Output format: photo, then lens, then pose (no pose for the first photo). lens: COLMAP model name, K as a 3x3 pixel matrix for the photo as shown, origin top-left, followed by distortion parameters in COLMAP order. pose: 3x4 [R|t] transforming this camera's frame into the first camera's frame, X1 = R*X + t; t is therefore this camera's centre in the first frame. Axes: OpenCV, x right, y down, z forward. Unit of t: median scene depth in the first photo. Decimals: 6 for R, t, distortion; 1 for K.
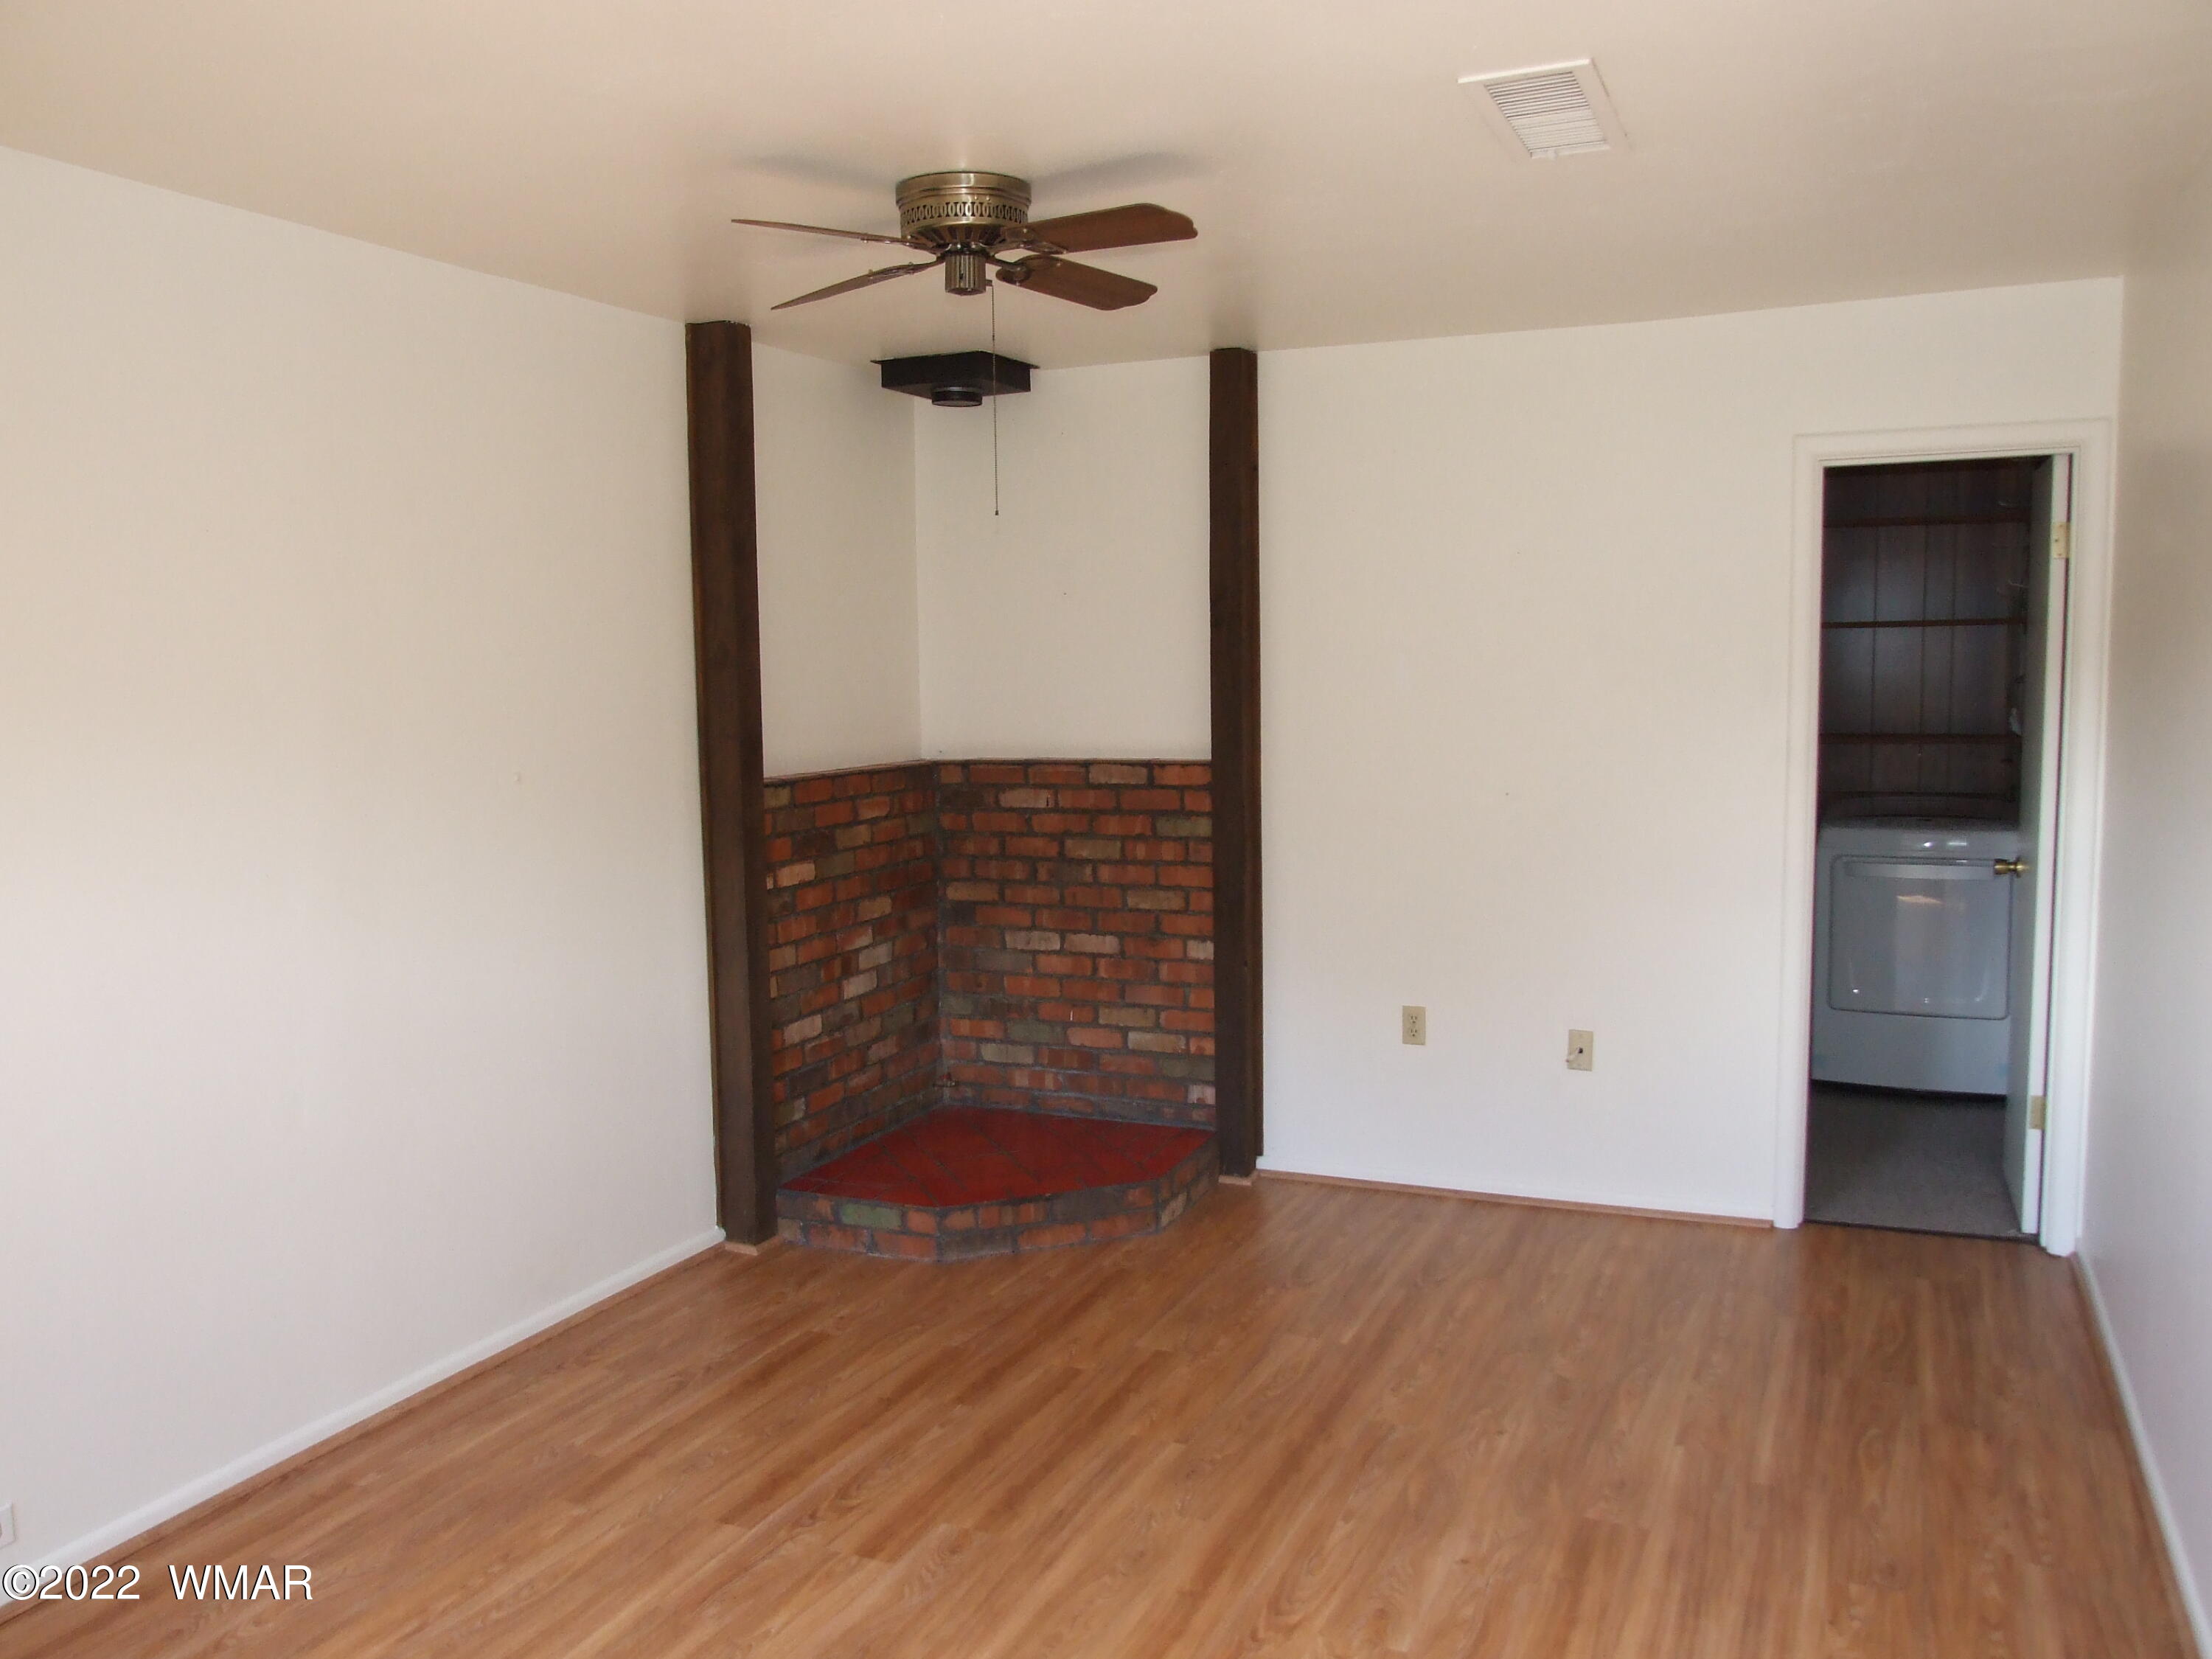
lens RADIAL K [[1798.1, 0, 1106.0], [0, 1798.1, 829.5], [0, 0, 1]] dist [-0.001461, 0.002073]
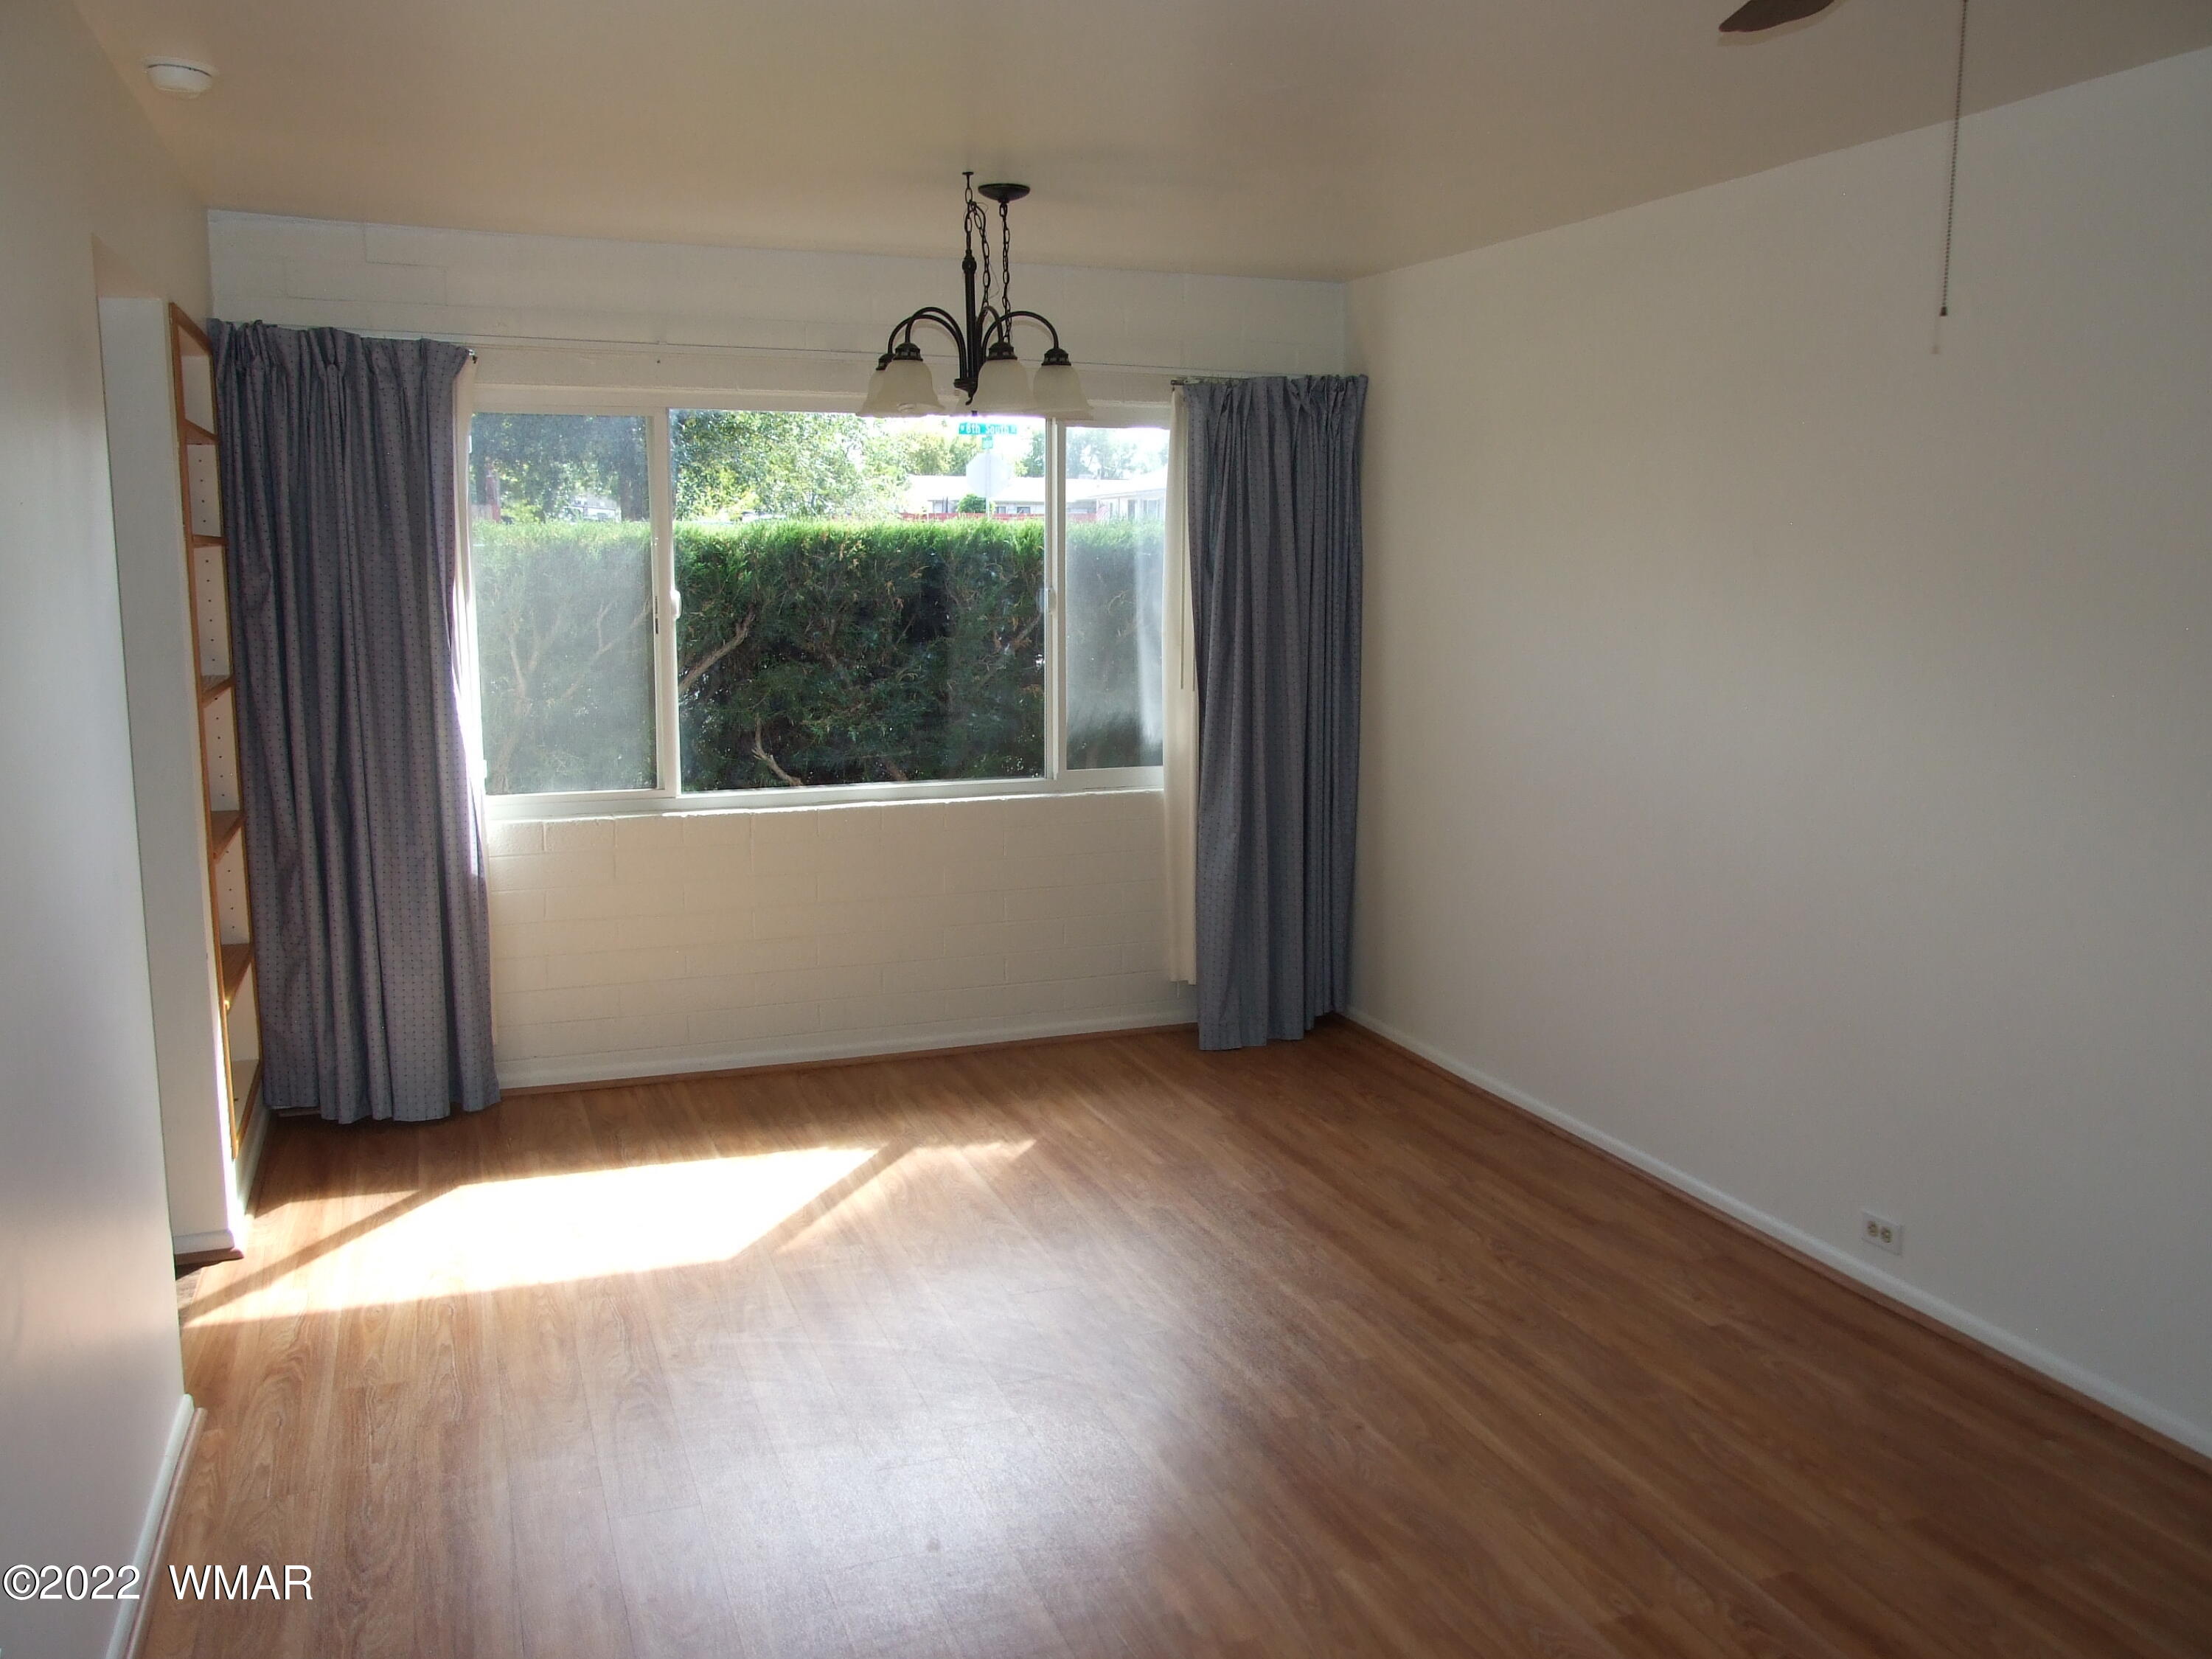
lens RADIAL K [[1798.1, 0, 1106.0], [0, 1798.1, 829.5], [0, 0, 1]] dist [-0.001461, 0.002073]
pose [[-0.718845, 0.113623, -0.685822, 0.573914], [-0.062289, 0.972056, 0.226333, -0.134070], [0.692374, 0.205418, -0.691681, 1.314274]]
